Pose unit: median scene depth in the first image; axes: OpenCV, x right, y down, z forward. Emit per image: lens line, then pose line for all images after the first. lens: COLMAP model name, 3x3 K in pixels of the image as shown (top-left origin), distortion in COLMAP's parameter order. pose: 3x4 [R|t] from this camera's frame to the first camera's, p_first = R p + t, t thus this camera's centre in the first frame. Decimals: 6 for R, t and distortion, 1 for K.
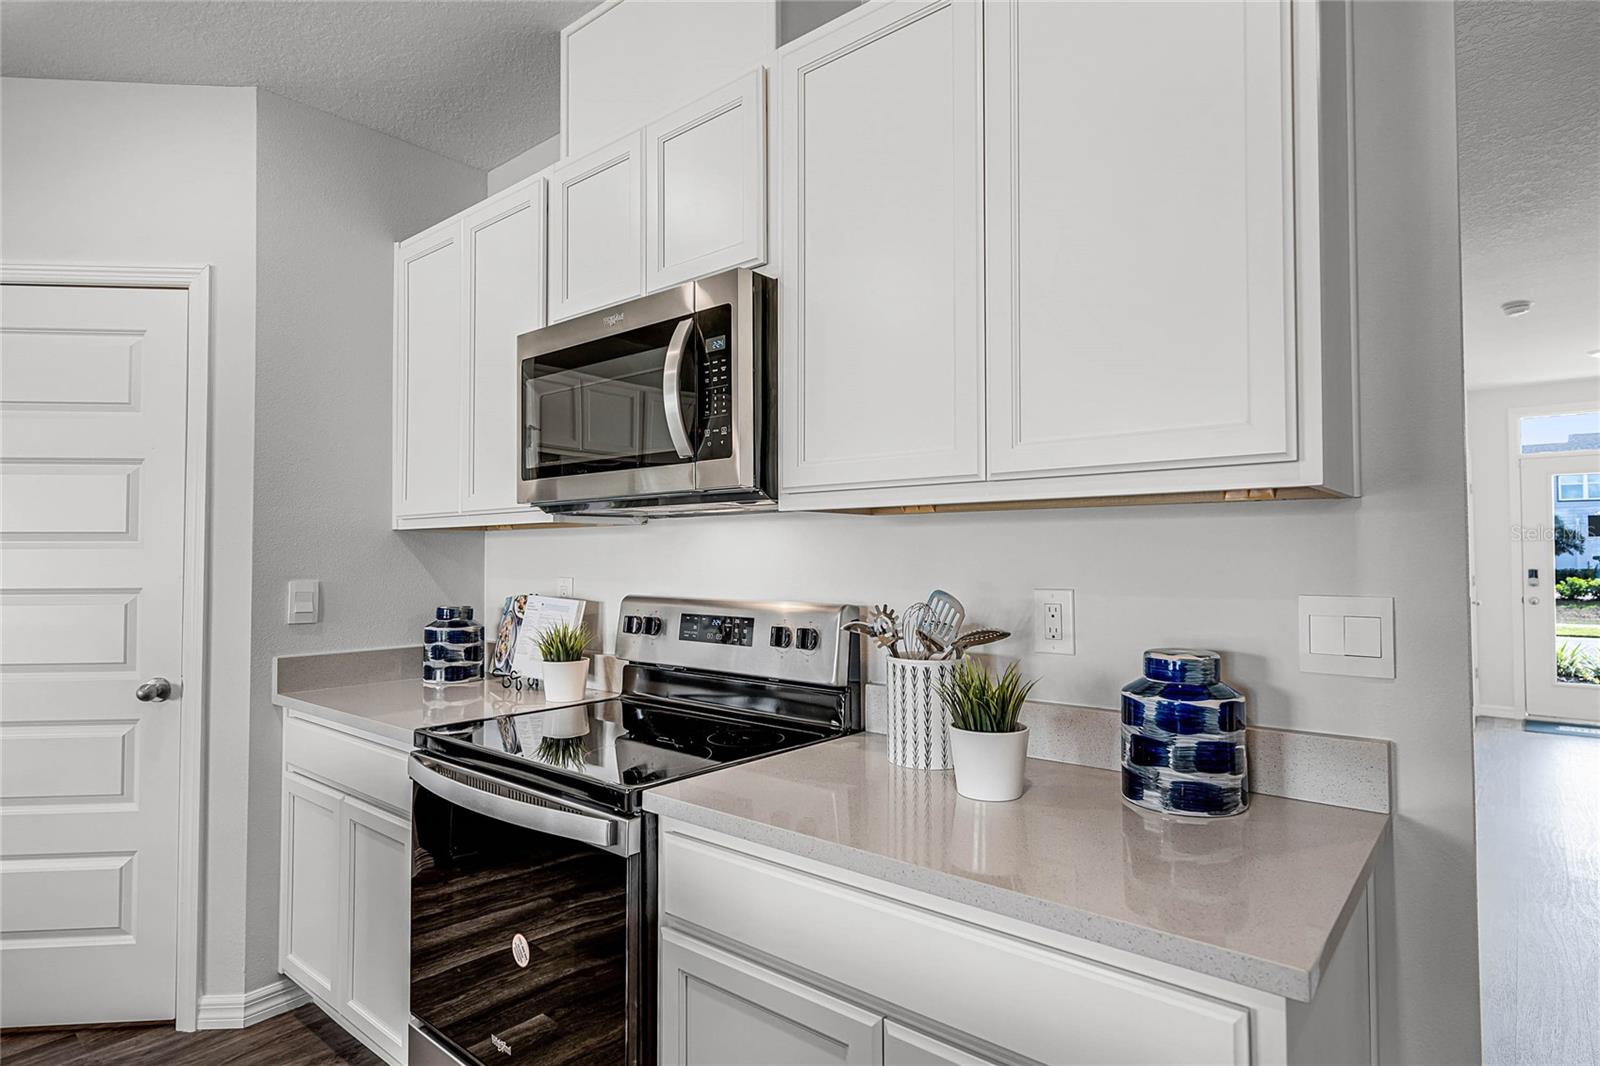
lens RADIAL K [[862.2, 0, 800.0], [0, 862.2, 533.0], [0, 0, 1]] dist [0.002220, 0.000378]
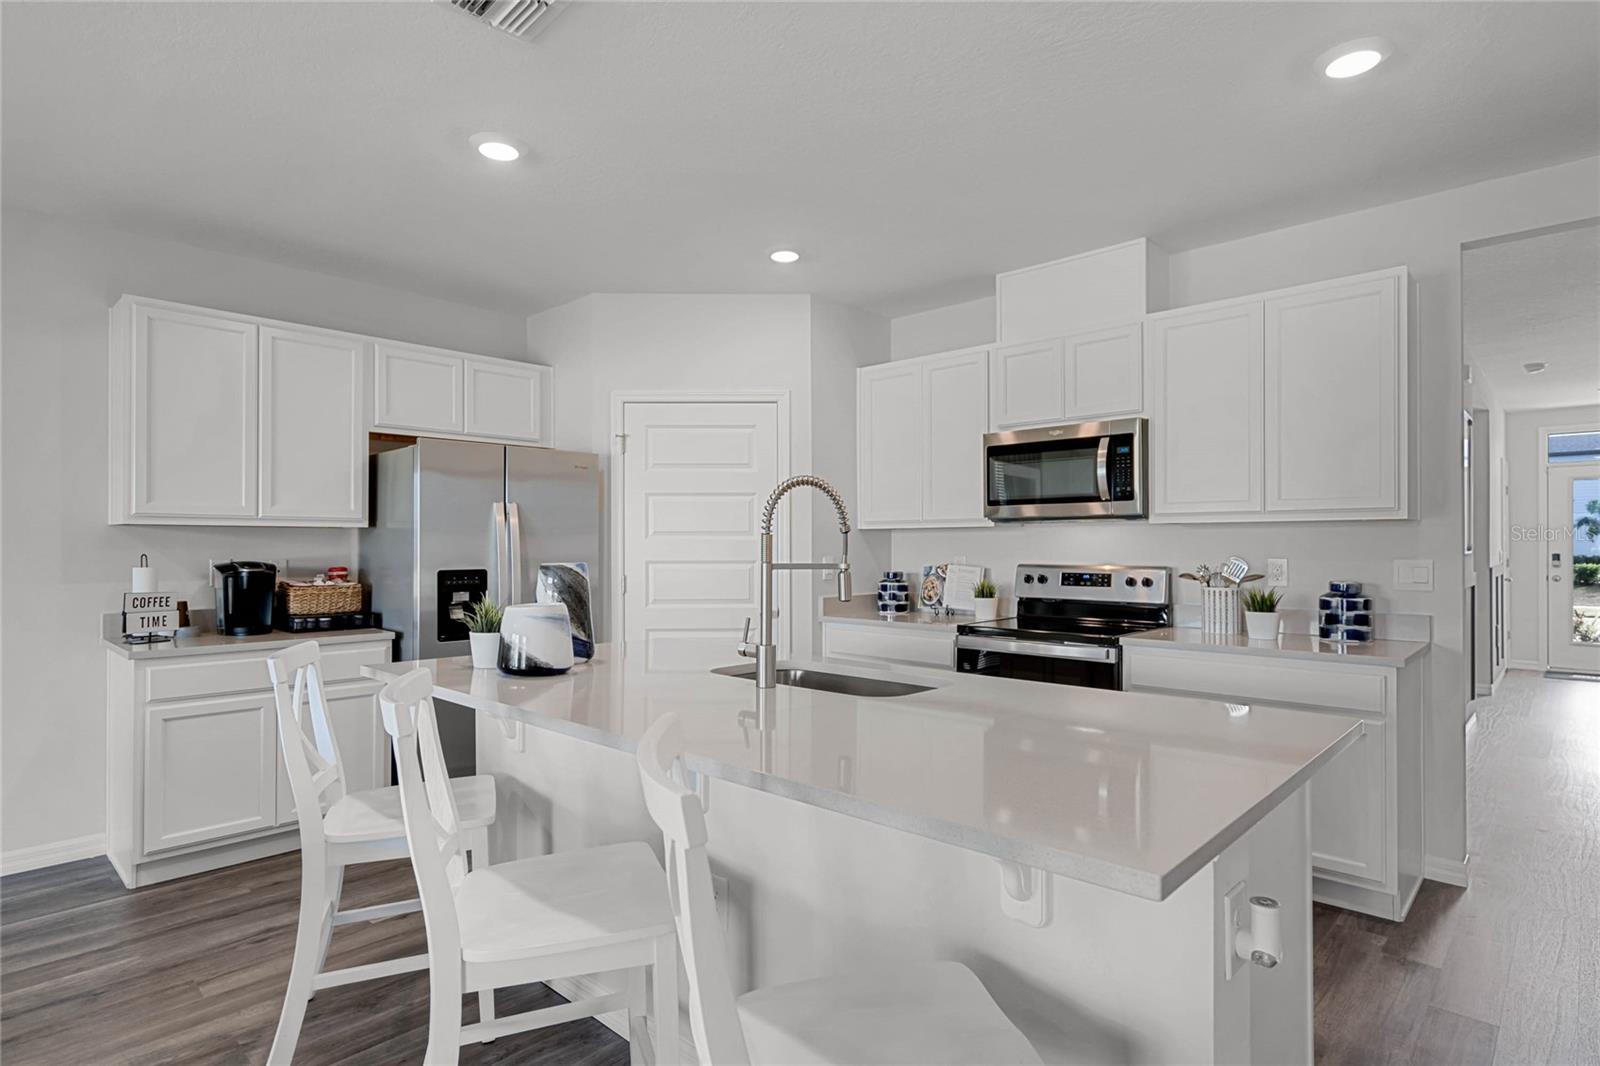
lens RADIAL K [[838.9, 0, 797.9], [0, 838.9, 542.1], [0, 0, 1]] dist [0.002643, 0.001264]
pose [[0.998420, -0.000447, -0.056189, -0.813961], [0.001832, 0.999696, 0.024590, -0.032488], [0.056160, -0.024654, 0.998117, -1.230406]]
